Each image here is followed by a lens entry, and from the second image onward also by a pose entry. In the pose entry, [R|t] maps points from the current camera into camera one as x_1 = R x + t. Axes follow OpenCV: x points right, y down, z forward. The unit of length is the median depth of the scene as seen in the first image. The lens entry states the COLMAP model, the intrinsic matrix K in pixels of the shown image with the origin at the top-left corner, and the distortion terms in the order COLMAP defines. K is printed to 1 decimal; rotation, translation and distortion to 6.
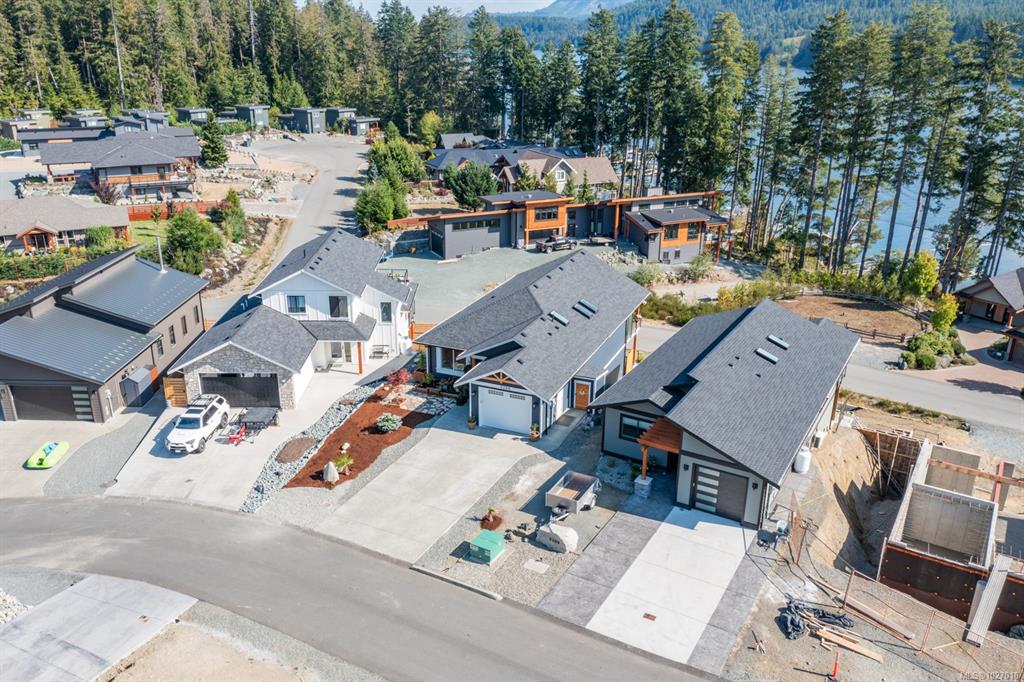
lens RADIAL K [[812.5, 0, 513.2], [0, 812.5, 341.1], [0, 0, 1]] dist [-0.001364, 0.001468]
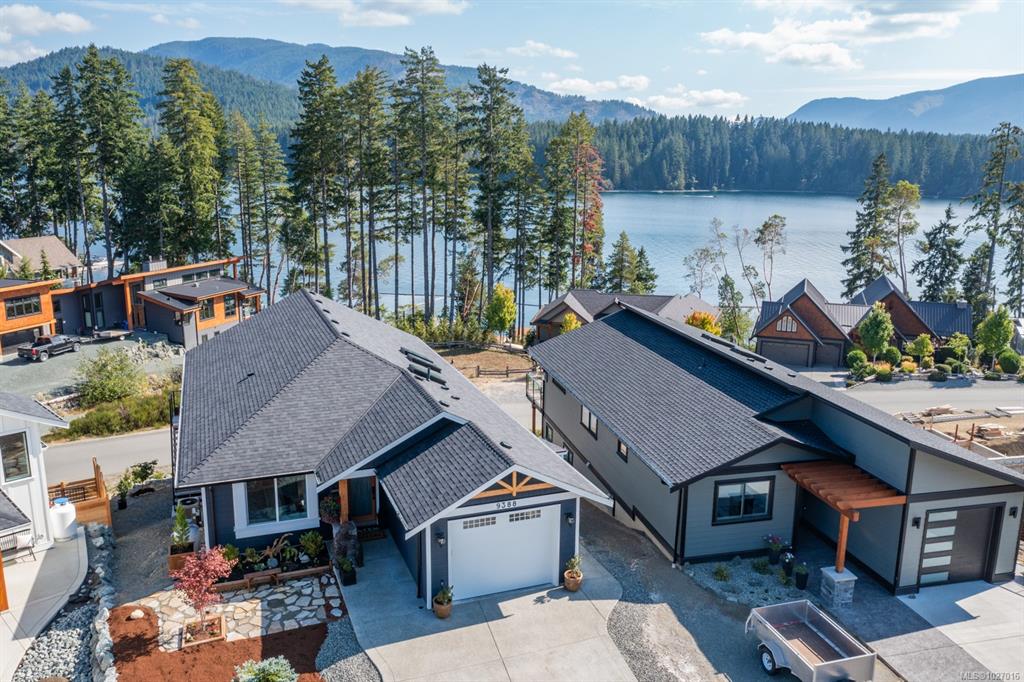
lens RADIAL K [[811.2, 0, 510.8], [0, 811.2, 342.3], [0, 0, 1]] dist [0.003564, 0.001888]
pose [[0.722222, -0.158881, 0.673165, -0.129002], [0.242882, 0.969536, -0.031751, -0.008231], [-0.647613, 0.186431, 0.738810, 0.250883]]
